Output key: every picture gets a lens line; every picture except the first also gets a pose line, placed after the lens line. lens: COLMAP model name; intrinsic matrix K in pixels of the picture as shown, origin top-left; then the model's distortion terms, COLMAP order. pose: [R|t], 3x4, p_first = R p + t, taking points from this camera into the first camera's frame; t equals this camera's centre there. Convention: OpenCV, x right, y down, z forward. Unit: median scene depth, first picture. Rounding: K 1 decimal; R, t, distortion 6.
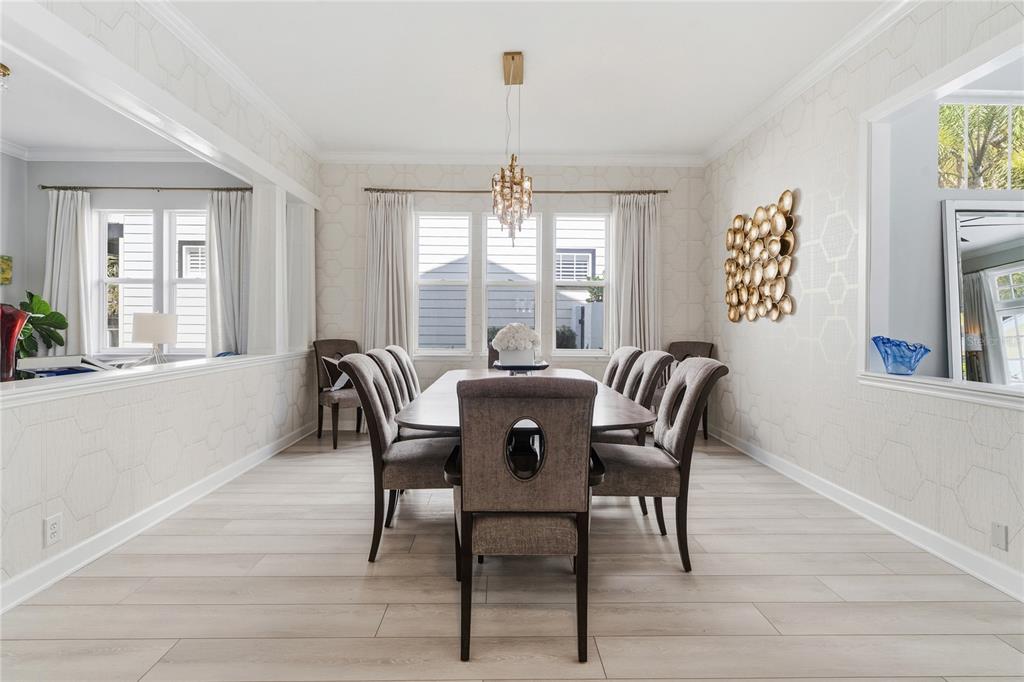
lens RADIAL K [[481.4, 0, 512.0], [0, 481.4, 330.7], [0, 0, 1]] dist [-0.010760, 0.001542]
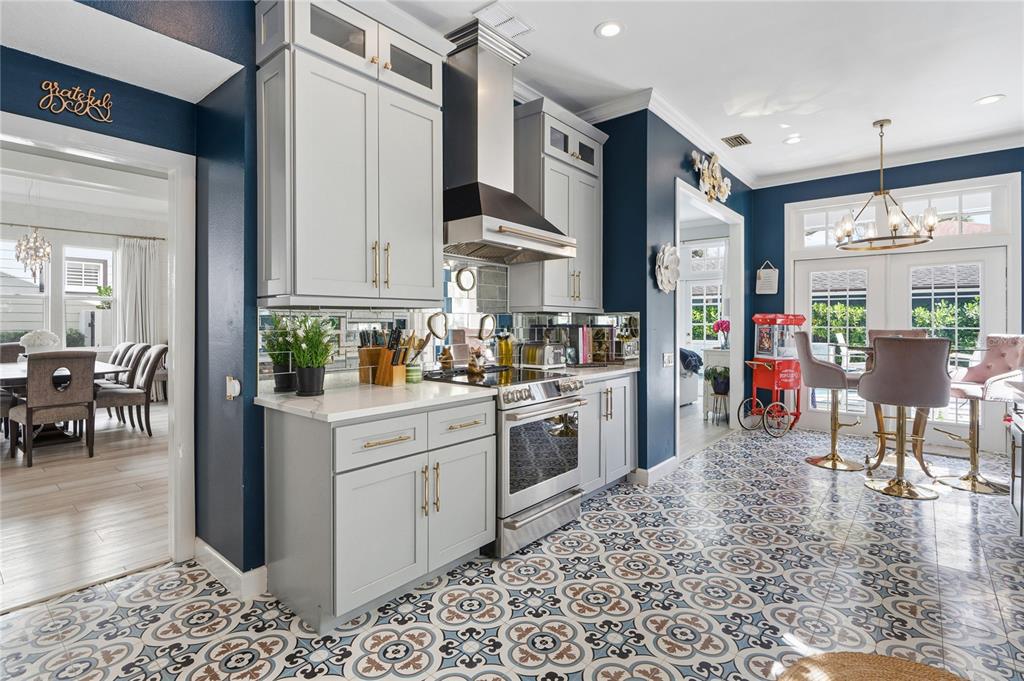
lens RADIAL K [[481.4, 0, 505.0], [0, 481.4, 329.8], [0, 0, 1]] dist [-0.010760, 0.001542]
pose [[0.656623, -0.005469, 0.754199, -0.108464], [0.006366, 0.999978, 0.001708, -0.003679], [-0.754192, 0.003680, 0.656643, -0.787418]]
